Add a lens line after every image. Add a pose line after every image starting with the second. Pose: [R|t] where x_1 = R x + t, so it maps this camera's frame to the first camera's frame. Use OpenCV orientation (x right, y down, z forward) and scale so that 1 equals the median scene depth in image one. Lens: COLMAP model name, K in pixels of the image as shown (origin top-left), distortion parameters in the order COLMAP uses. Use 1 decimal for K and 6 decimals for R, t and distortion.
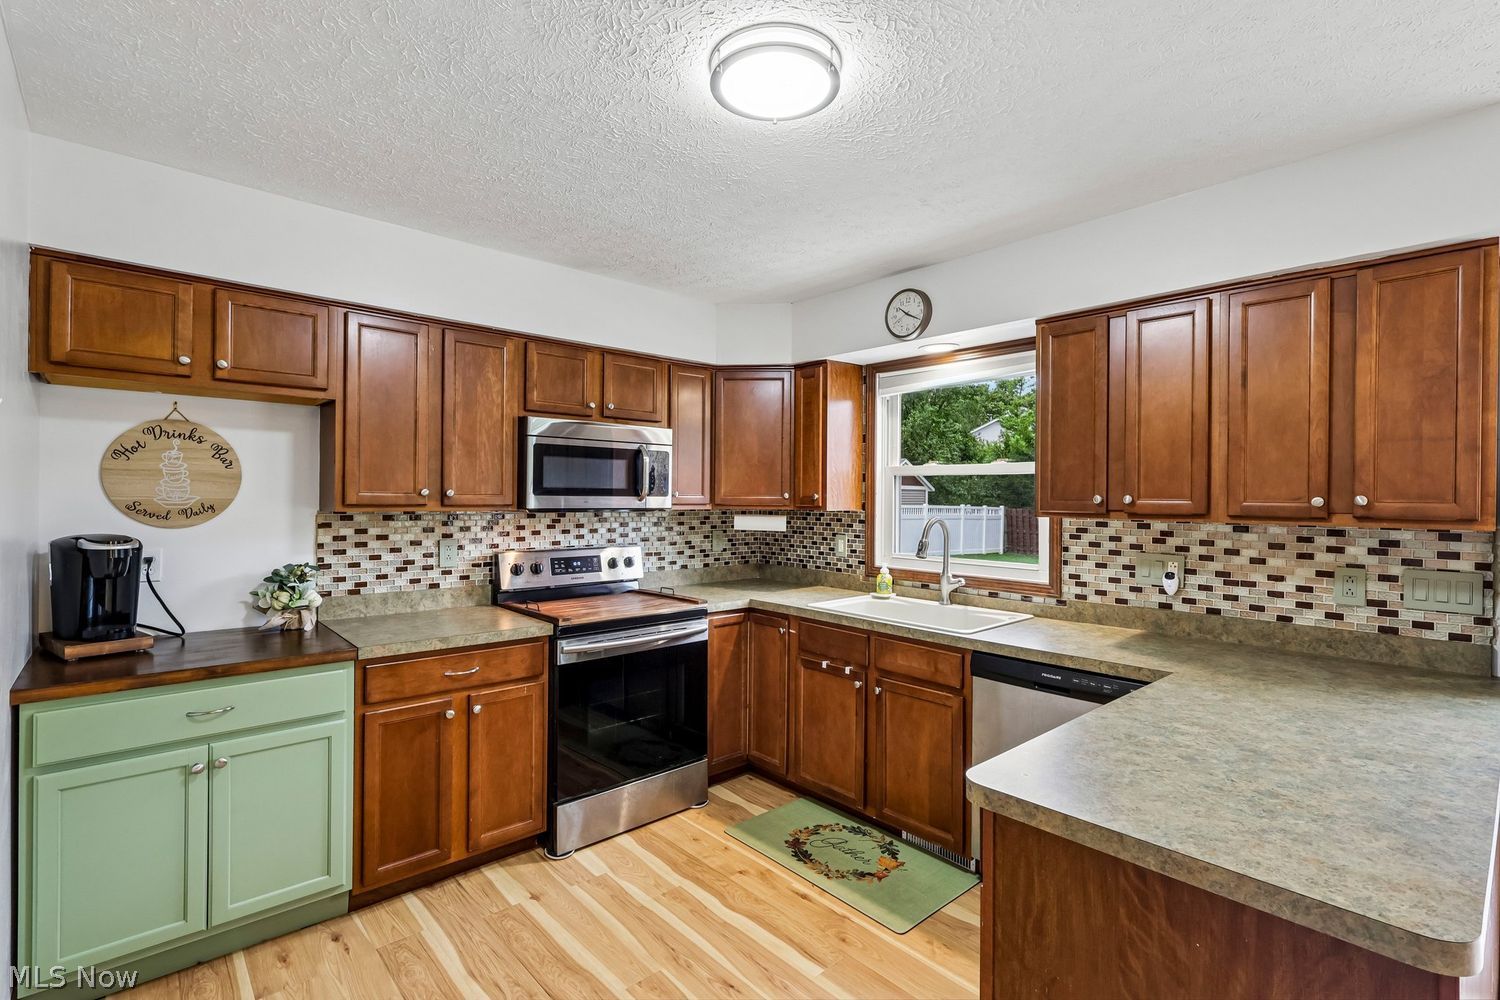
lens RADIAL K [[695.2, 0, 748.6], [0, 695.2, 498.5], [0, 0, 1]] dist [-0.001572, 0.001384]
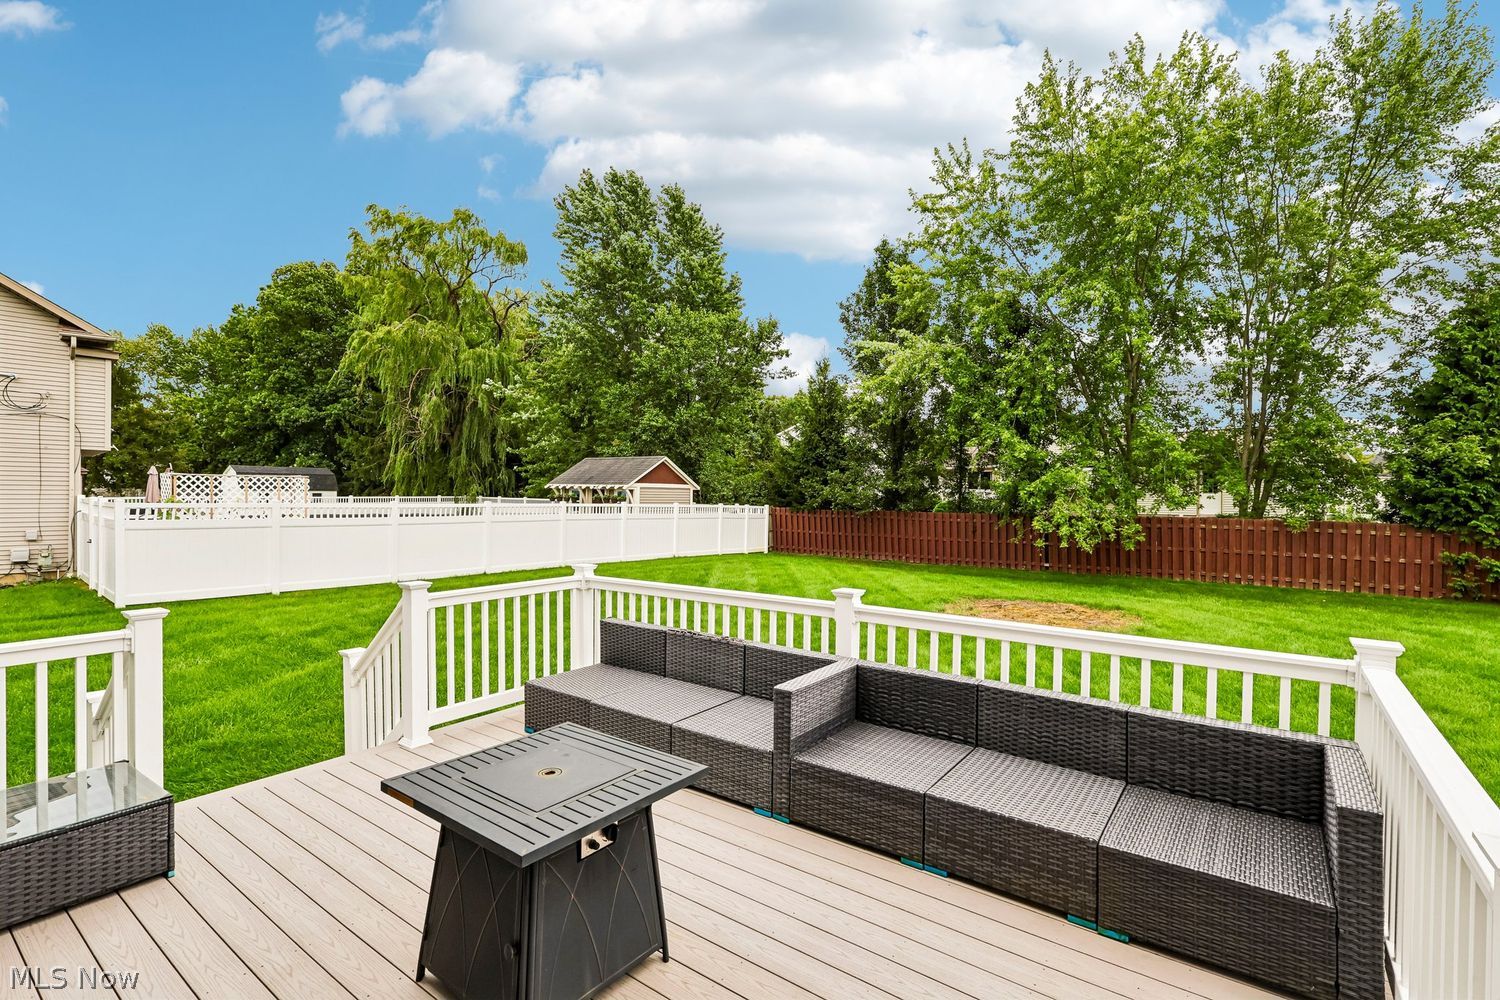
lens RADIAL K [[695.2, 0, 746.7], [0, 695.2, 500.3], [0, 0, 1]] dist [-0.001572, 0.001384]
pose [[0.980212, -0.000832, 0.197950, 1.336059], [0.000470, 0.999998, 0.001876, 0.016748], [-0.197951, -0.001745, 0.980210, 0.300177]]
